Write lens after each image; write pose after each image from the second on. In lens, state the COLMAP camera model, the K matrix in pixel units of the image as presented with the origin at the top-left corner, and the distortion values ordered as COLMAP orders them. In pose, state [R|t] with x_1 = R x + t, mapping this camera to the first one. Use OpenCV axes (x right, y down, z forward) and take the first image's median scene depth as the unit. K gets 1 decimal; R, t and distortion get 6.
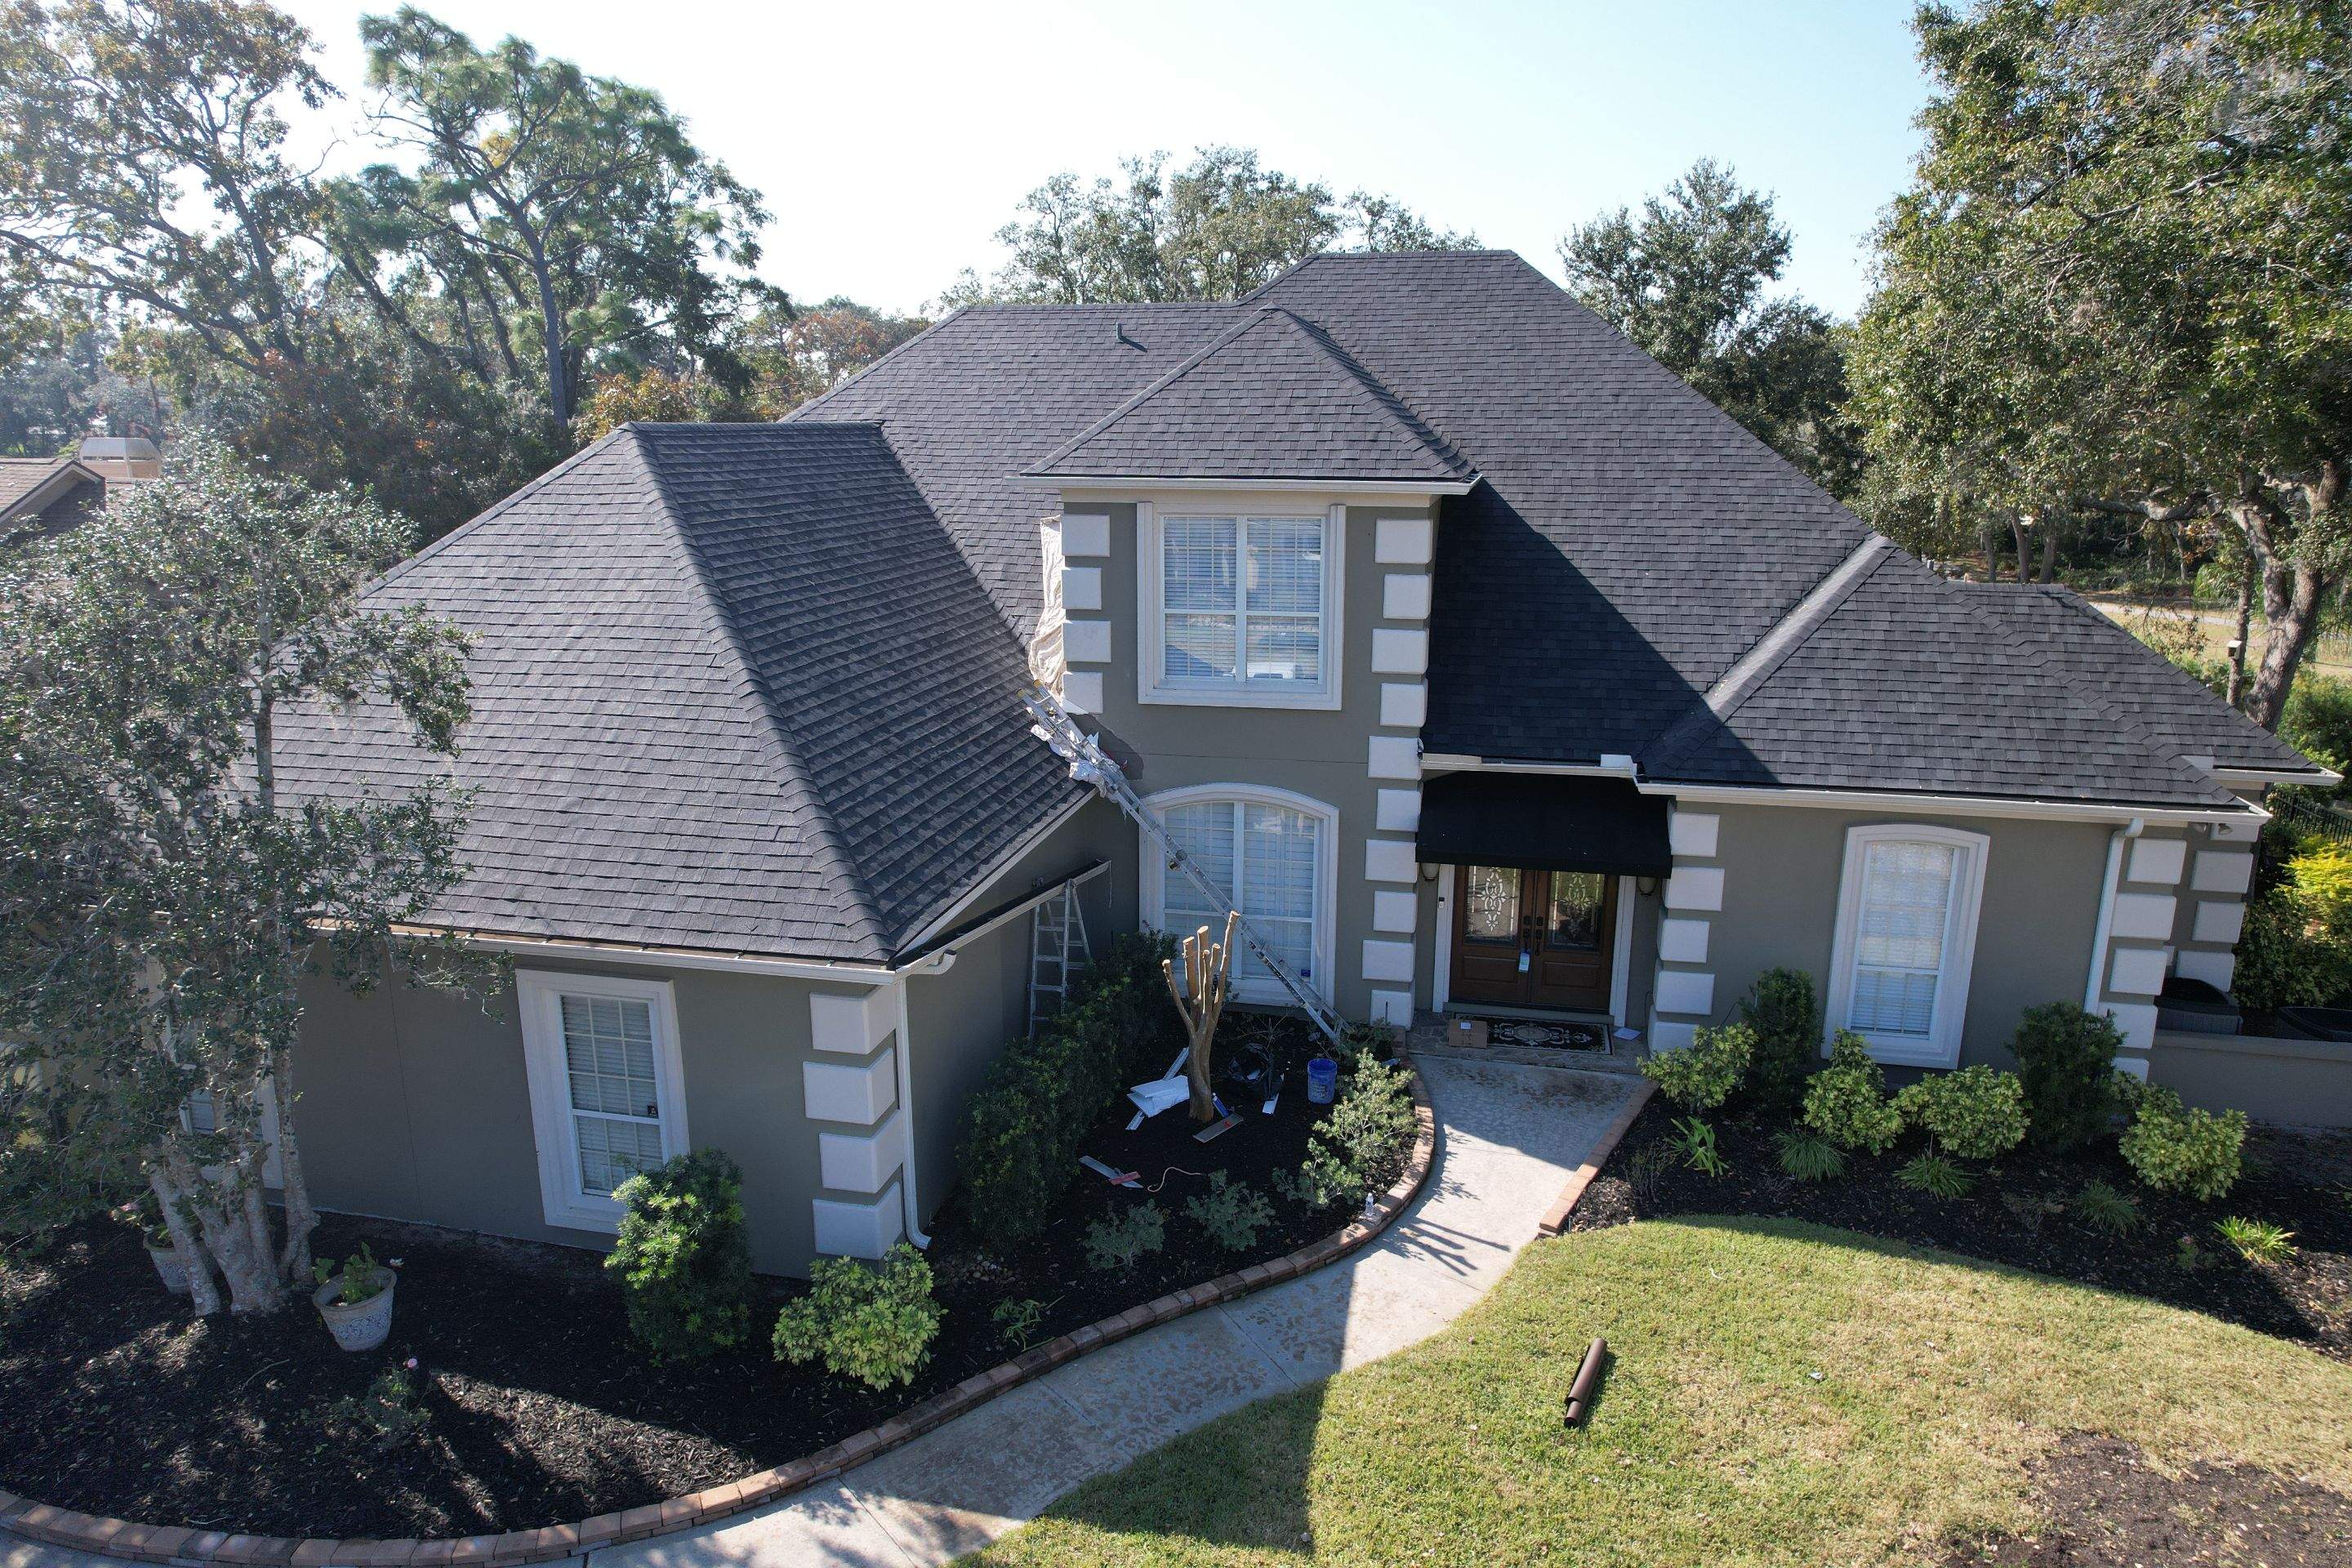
lens RADIAL K [[1484.8, 0, 1194.6], [0, 1484.8, 785.7], [0, 0, 1]] dist [-0.023168, 0.001885]
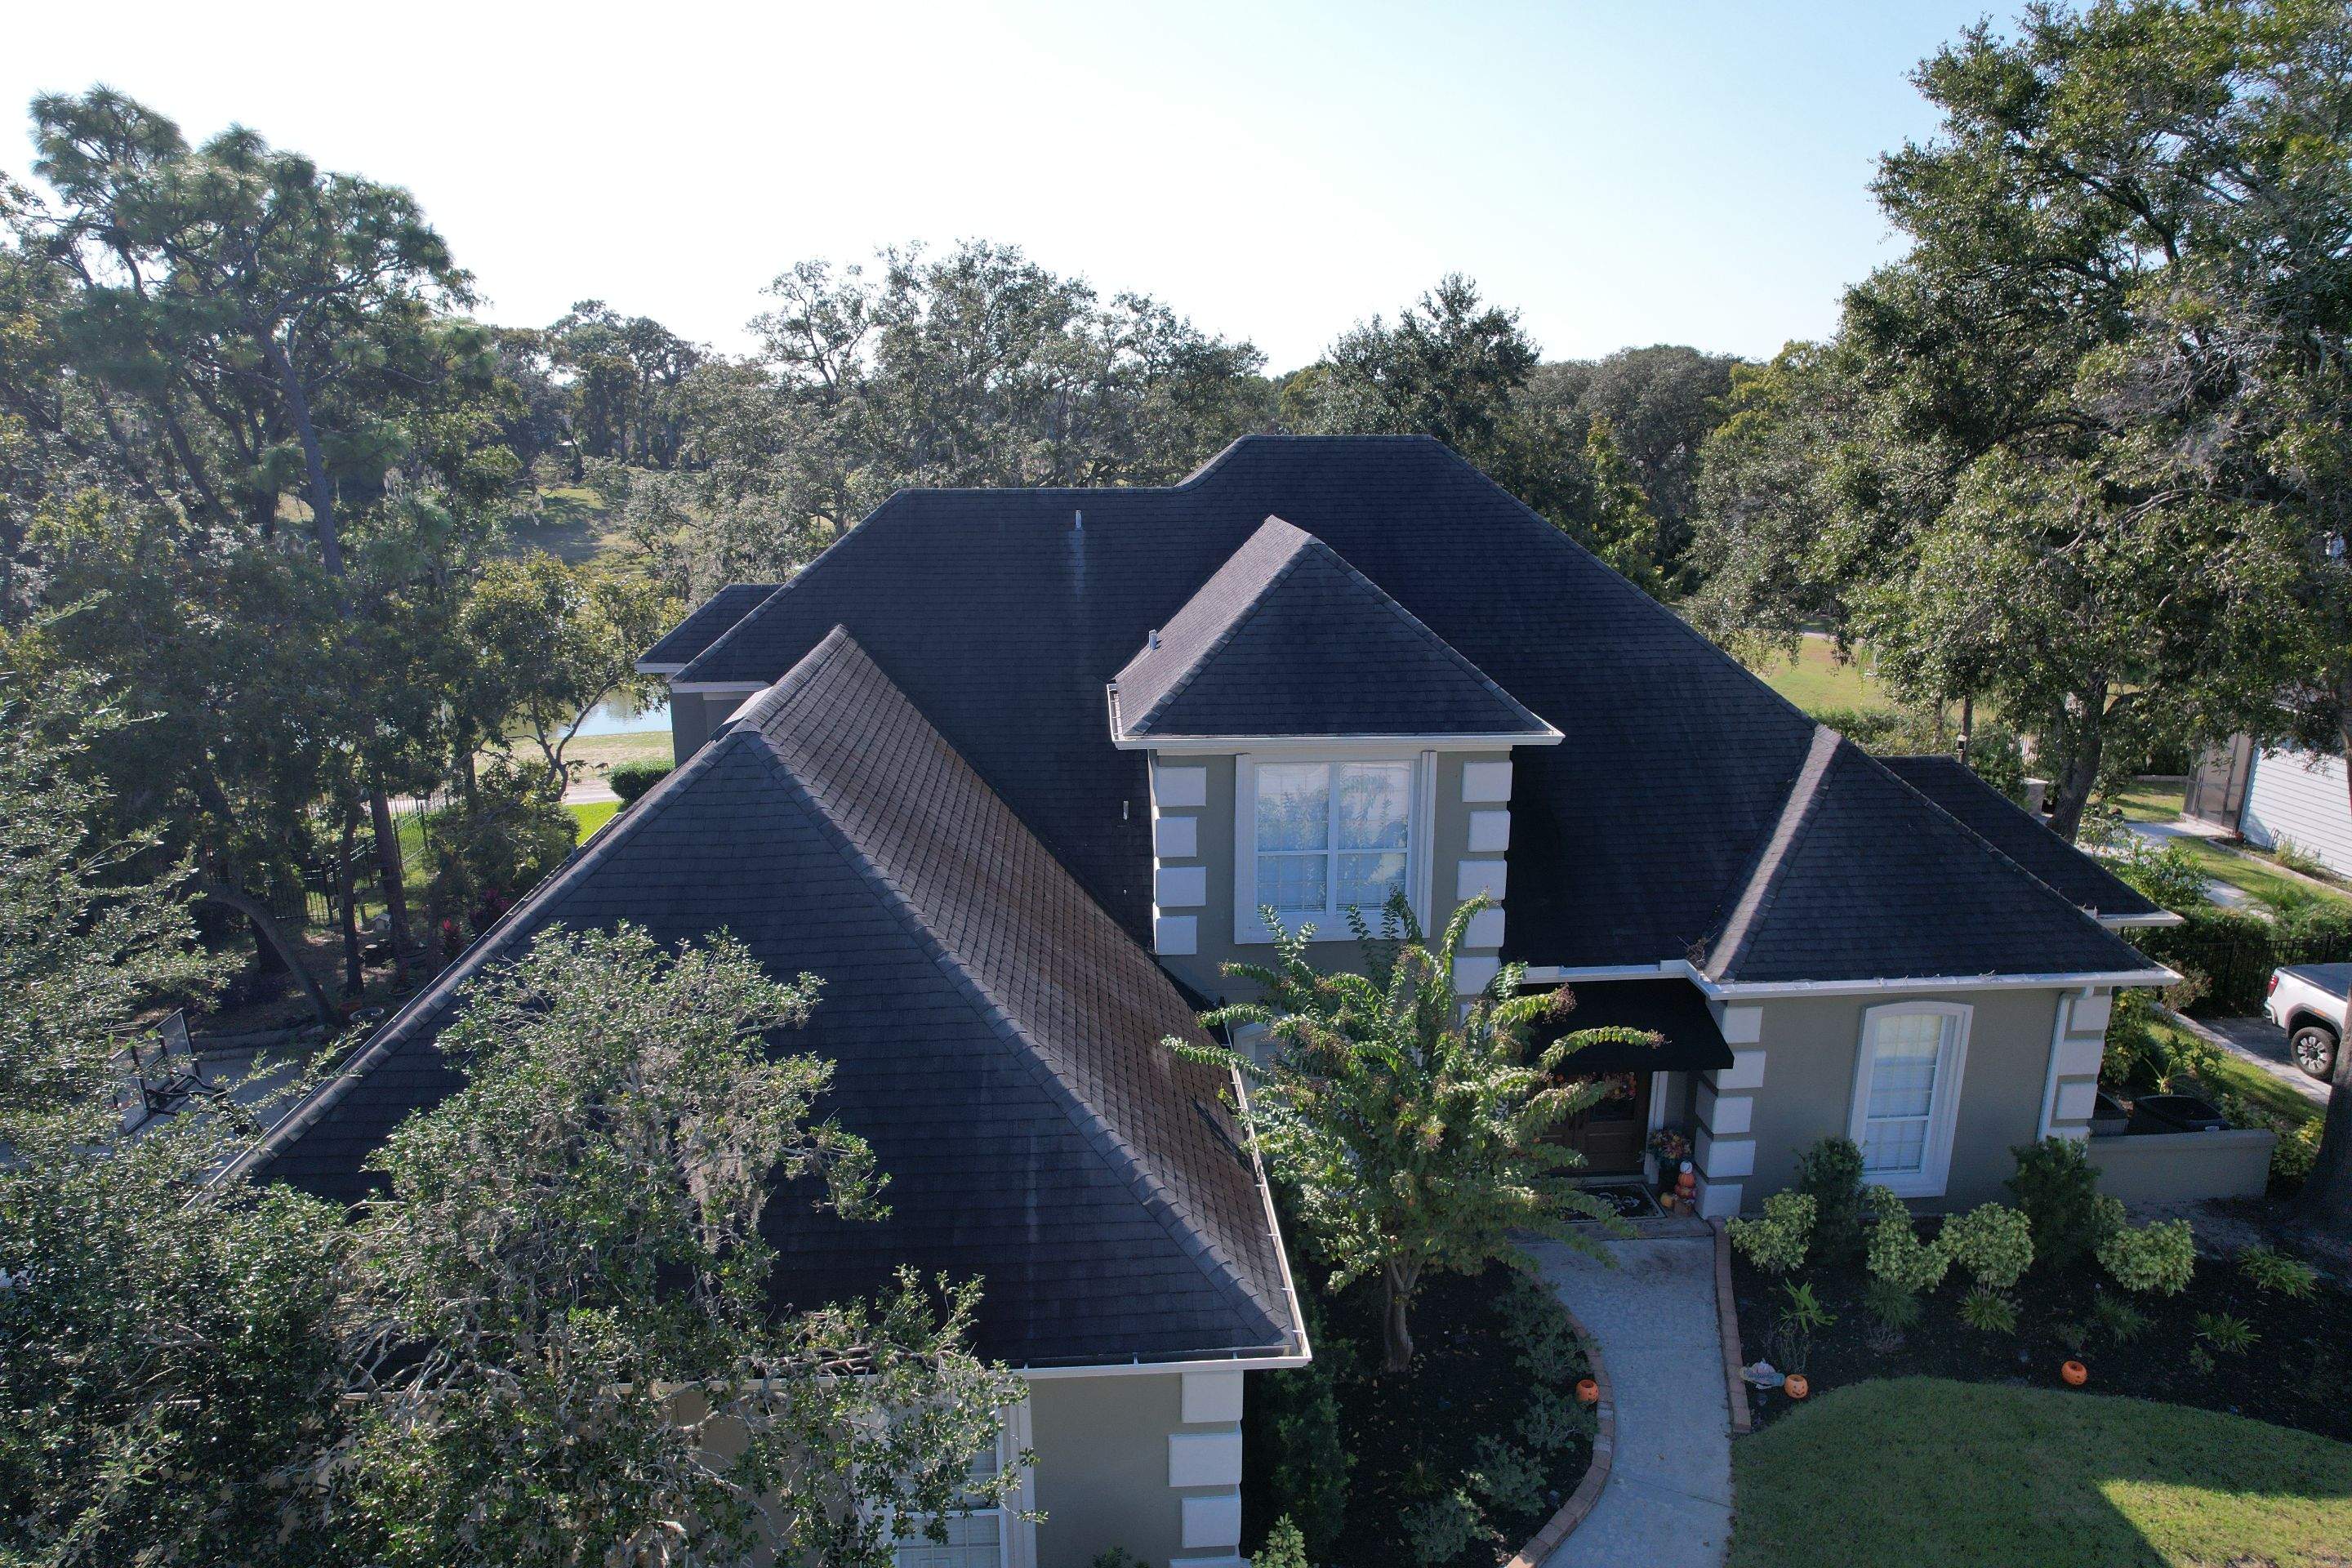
lens RADIAL K [[1484.8, 0, 1194.6], [0, 1484.8, 785.7], [0, 0, 1]] dist [-0.023168, 0.001885]
pose [[0.960698, -0.070120, 0.268594, -0.351894], [0.067761, 0.997538, 0.018056, -0.195608], [-0.269199, 0.000854, 0.963084, 0.021455]]
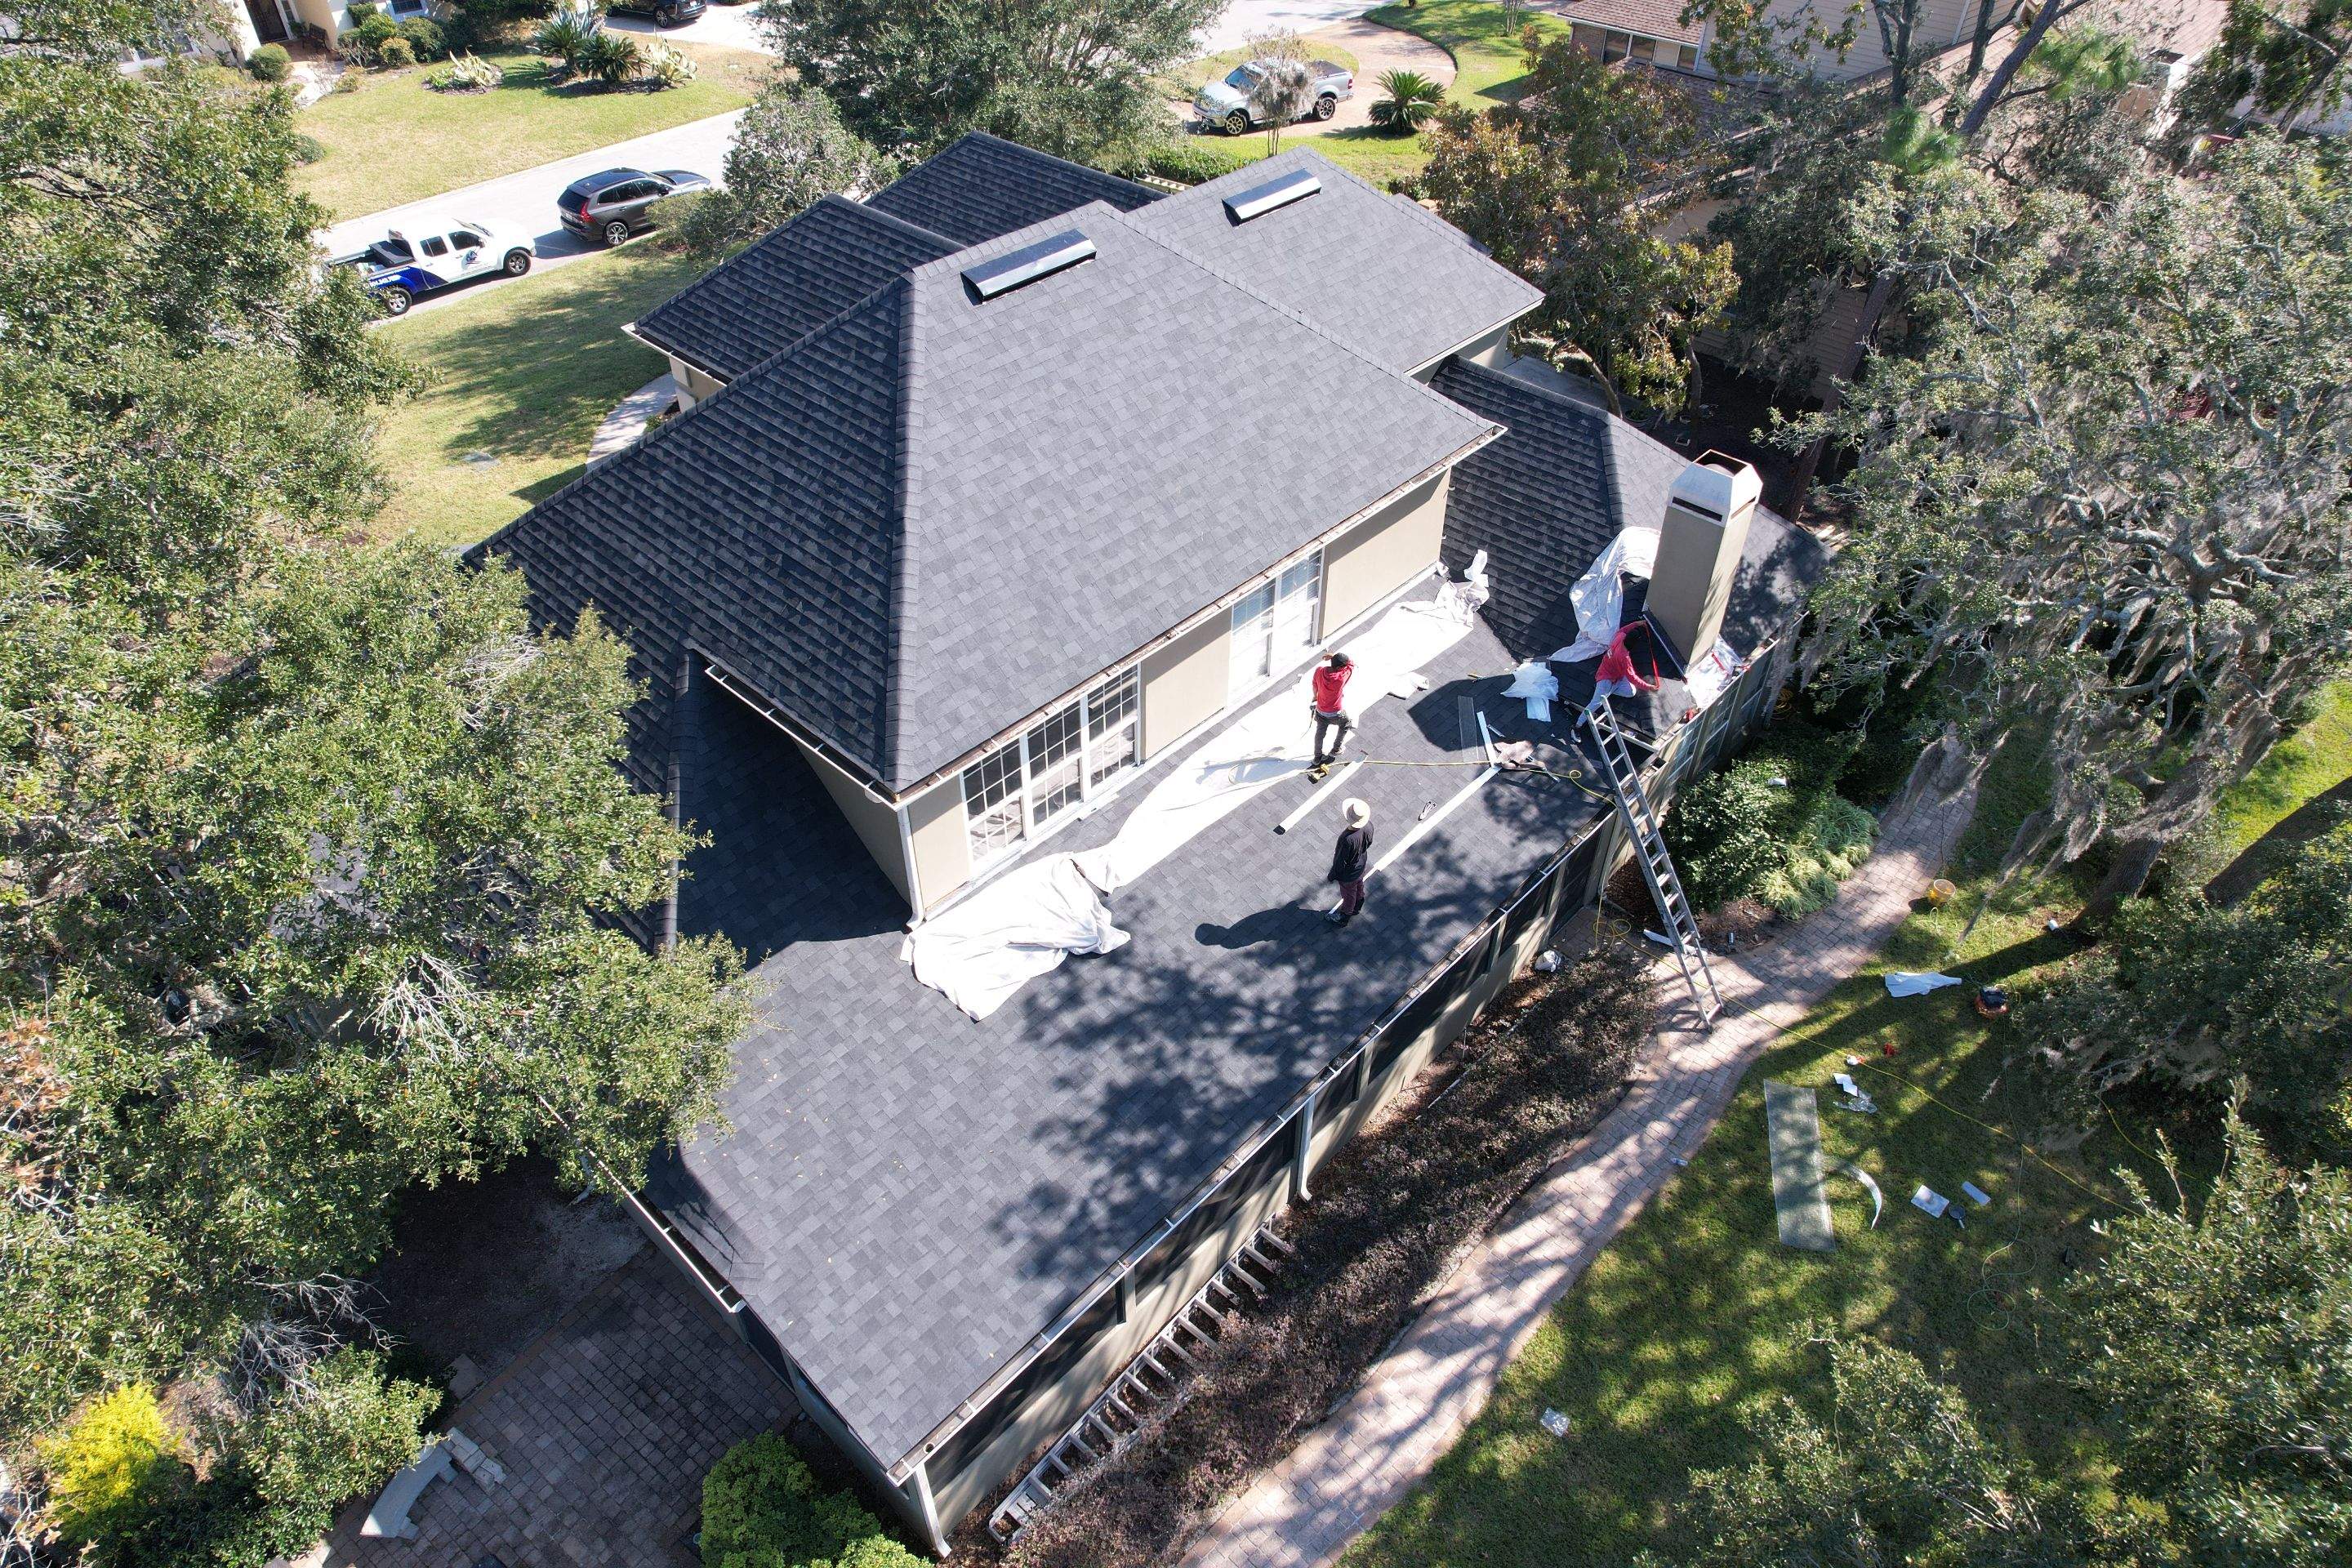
lens RADIAL K [[1484.8, 0, 1194.6], [0, 1484.8, 785.7], [0, 0, 1]] dist [-0.023168, 0.001885]
pose [[-0.522743, 0.558342, -0.644200, 0.968170], [-0.203230, 0.652261, 0.730242, -0.977953], [0.827912, 0.512650, -0.227493, 1.845460]]
